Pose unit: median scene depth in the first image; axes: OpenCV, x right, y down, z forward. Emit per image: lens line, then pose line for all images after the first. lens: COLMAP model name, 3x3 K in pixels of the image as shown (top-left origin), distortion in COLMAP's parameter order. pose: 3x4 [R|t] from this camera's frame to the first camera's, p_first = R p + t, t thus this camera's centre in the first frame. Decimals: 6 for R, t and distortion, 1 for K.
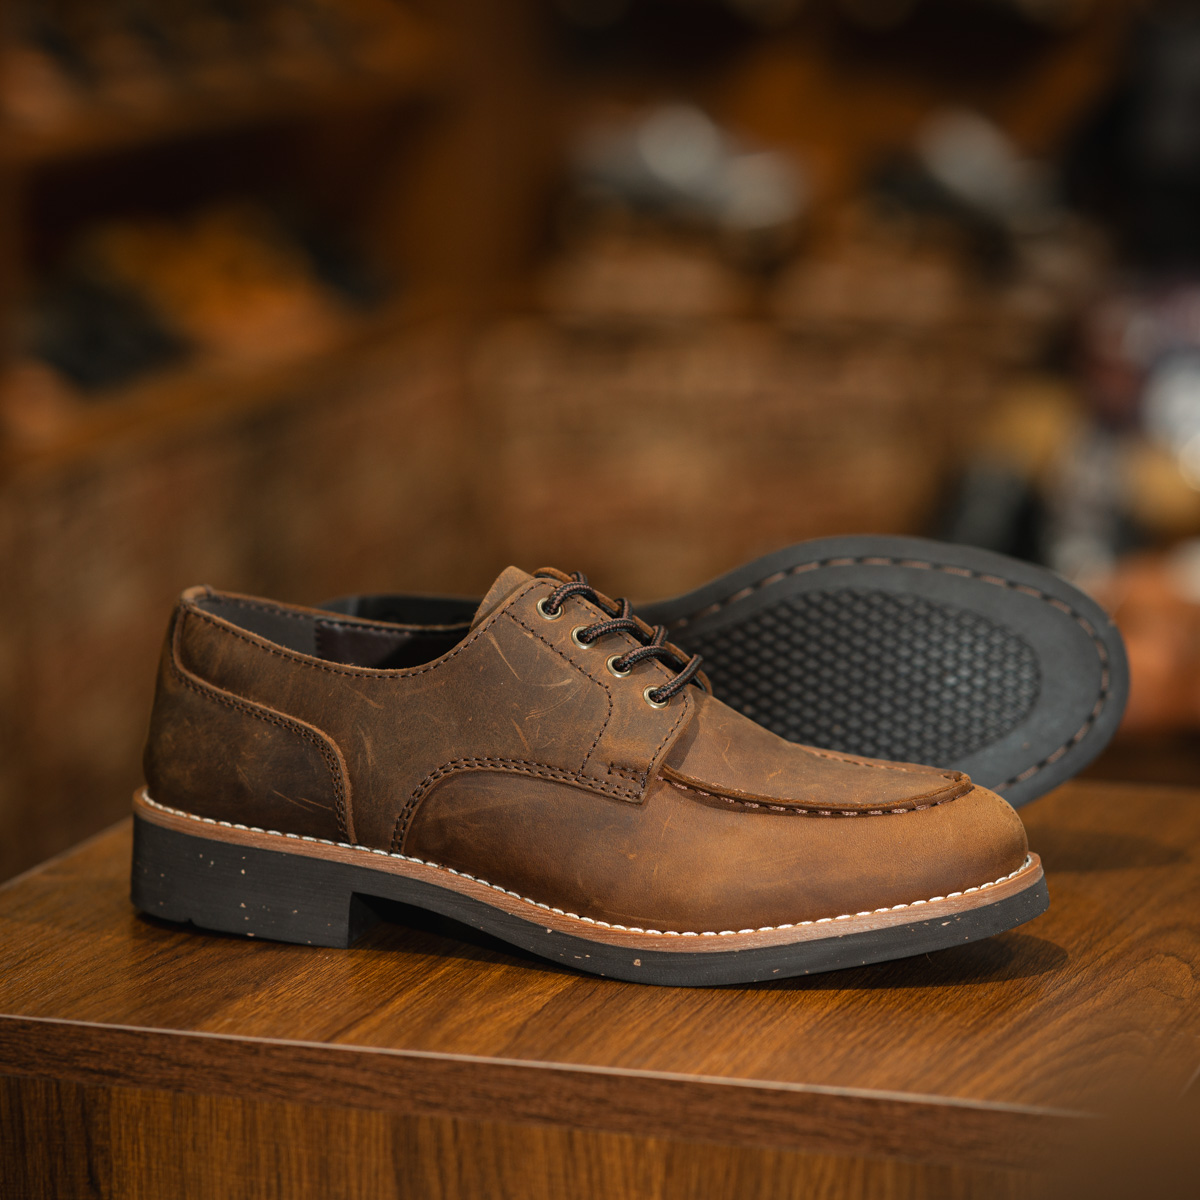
lens RADIAL K [[5095.9, 0, 575.5], [0, 5095.9, 572.4], [0, 0, 1]] dist [-0.014479, 0.000000]
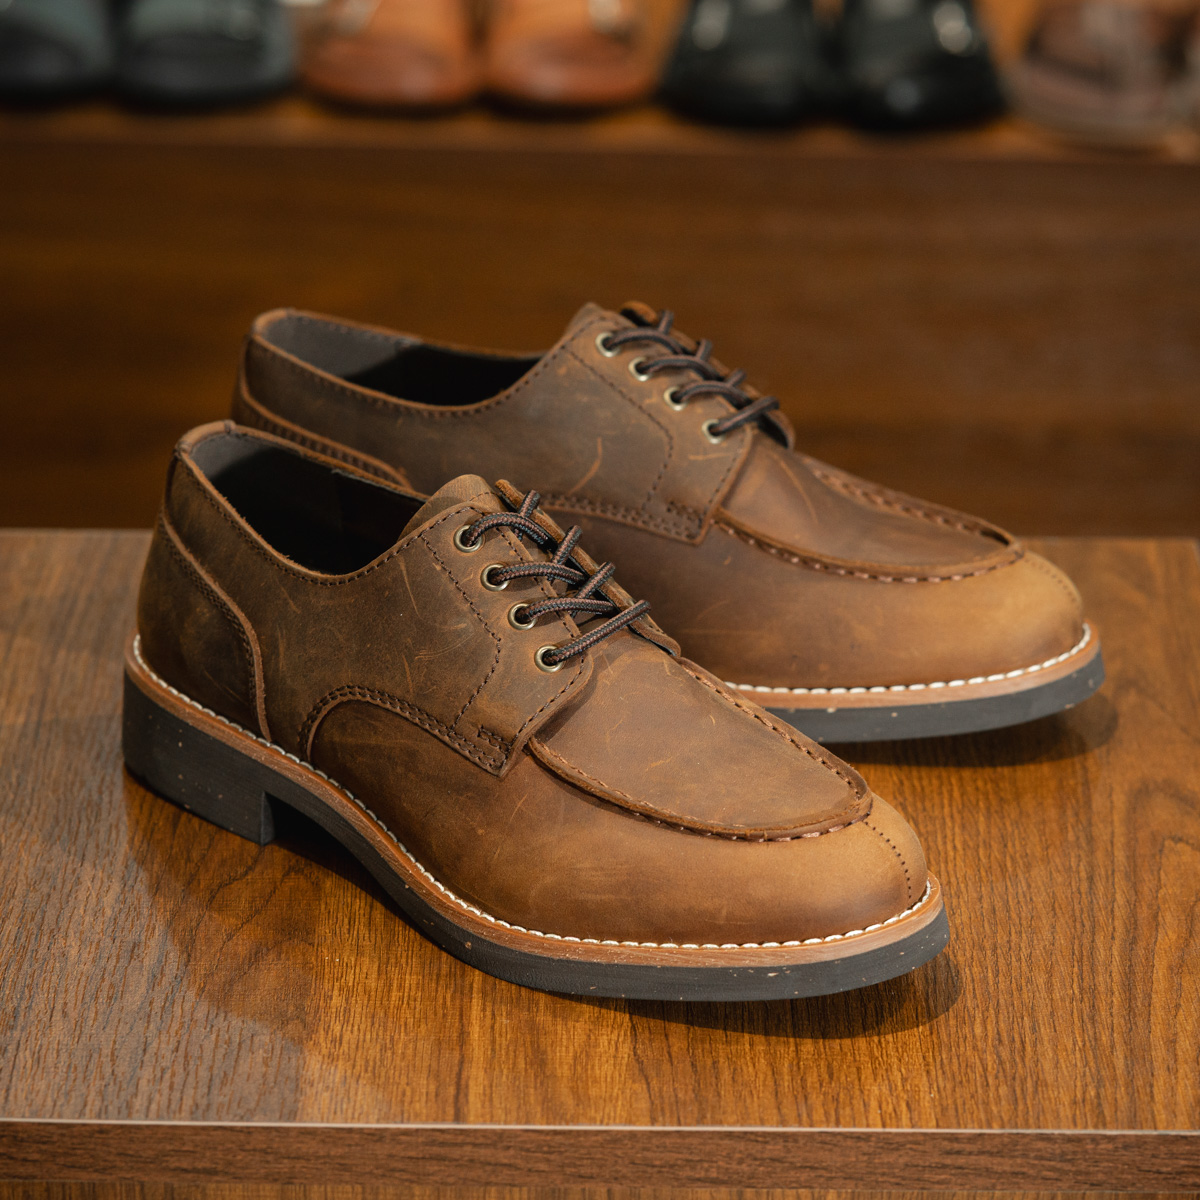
lens RADIAL K [[5095.9, 0, 593.1], [0, 5095.9, 601.6], [0, 0, 1]] dist [-0.014479, 0.000000]
pose [[0.906719, 0.173403, -0.384436, 0.374019], [-0.085380, 0.968160, 0.235321, -0.202067], [0.413001, -0.180547, 0.892655, 0.187992]]
